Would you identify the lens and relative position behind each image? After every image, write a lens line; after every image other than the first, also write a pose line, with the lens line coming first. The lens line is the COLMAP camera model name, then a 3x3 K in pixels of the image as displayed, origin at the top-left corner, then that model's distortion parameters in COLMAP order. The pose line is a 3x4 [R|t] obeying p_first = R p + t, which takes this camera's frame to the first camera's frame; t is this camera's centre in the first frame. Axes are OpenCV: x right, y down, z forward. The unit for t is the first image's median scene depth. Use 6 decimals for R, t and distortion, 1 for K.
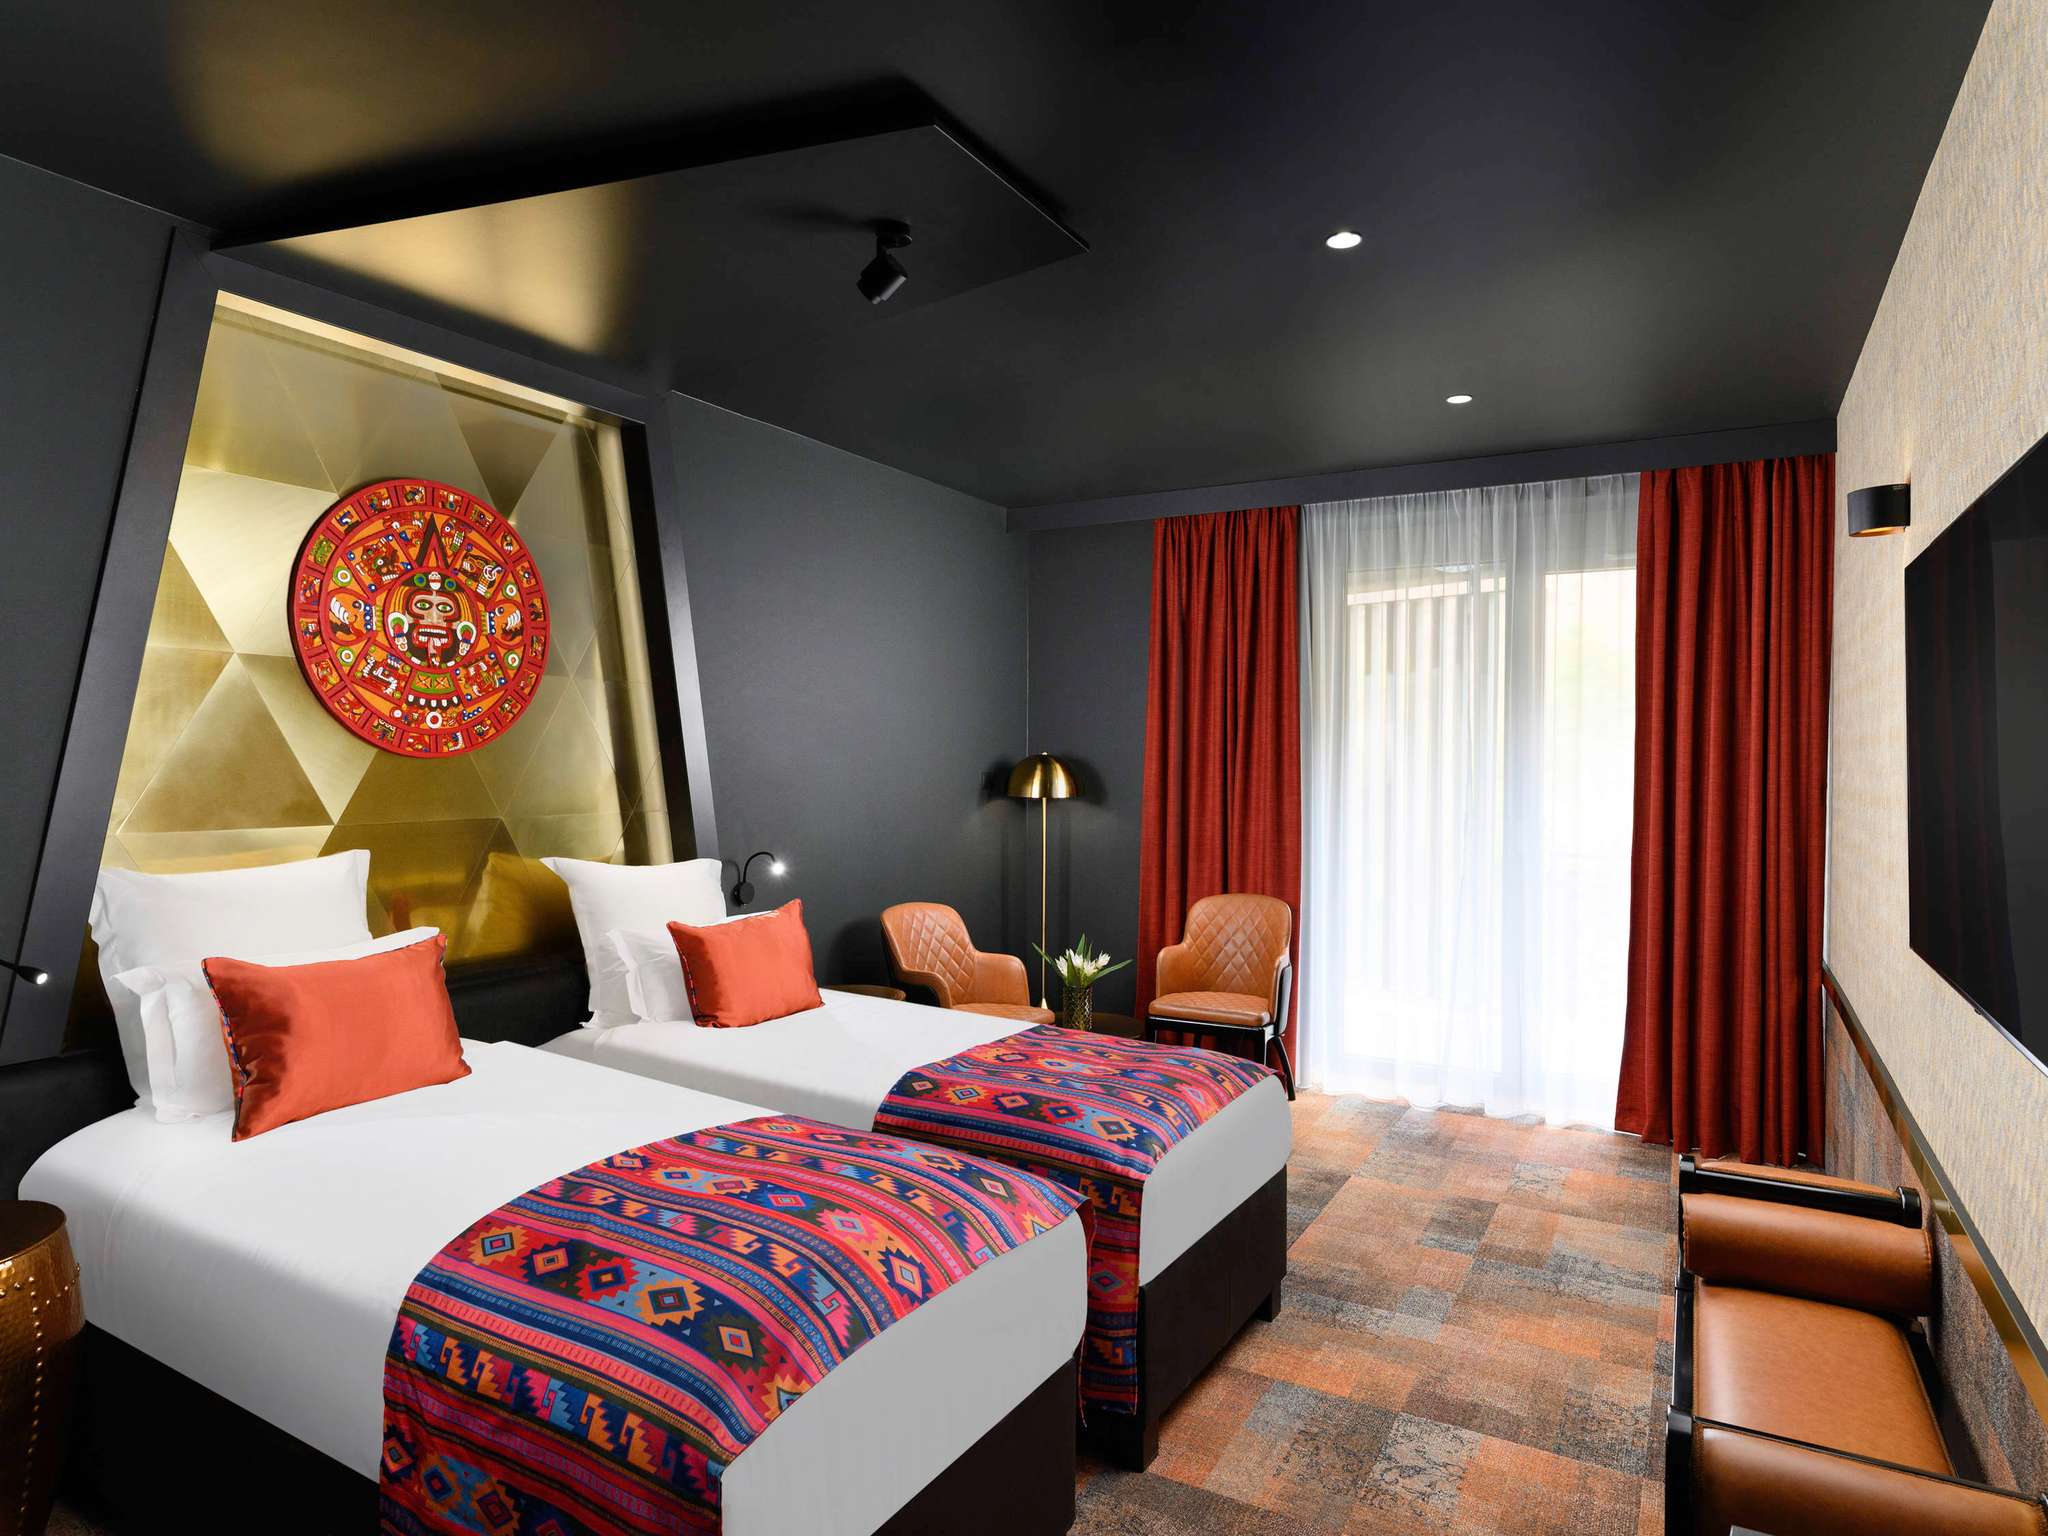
lens RADIAL K [[1216.9, 0, 1013.7], [0, 1216.9, 767.3], [0, 0, 1]] dist [0.001359, 0.000195]
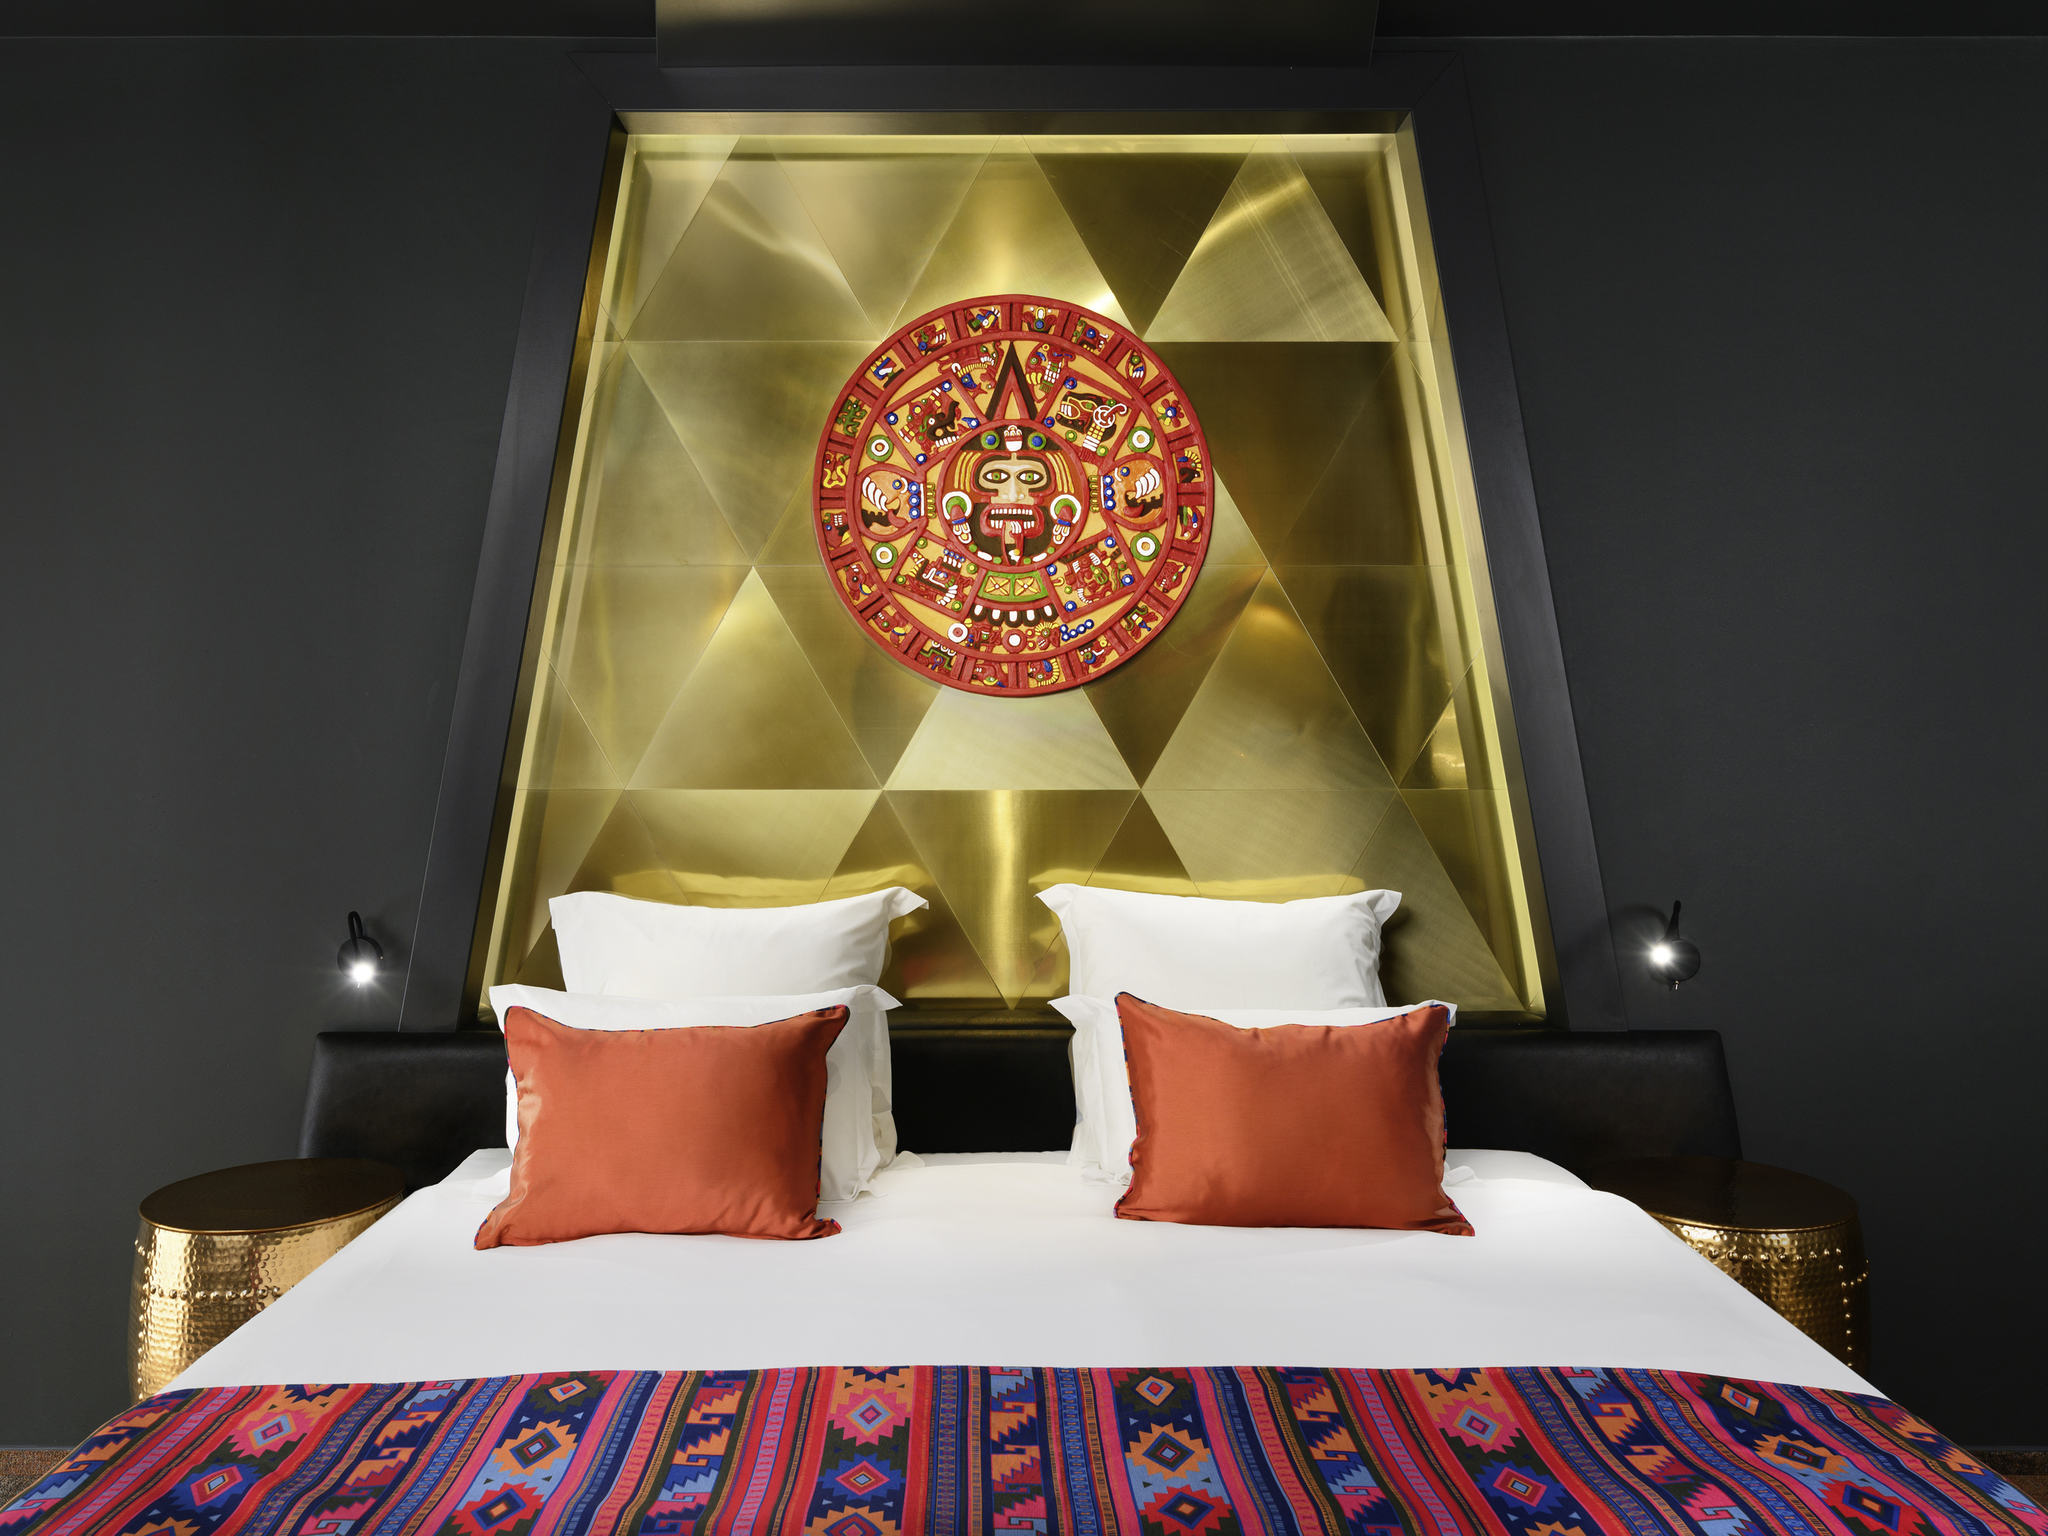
lens RADIAL K [[1349.8, 0, 1029.4], [0, 1349.8, 768.2], [0, 0, 1]] dist [0.004306, -0.001013]
pose [[0.496578, 0.009960, -0.867935, 0.196868], [-0.023735, 0.999716, -0.002108, 0.035446], [0.867667, 0.021647, 0.496674, 0.634150]]
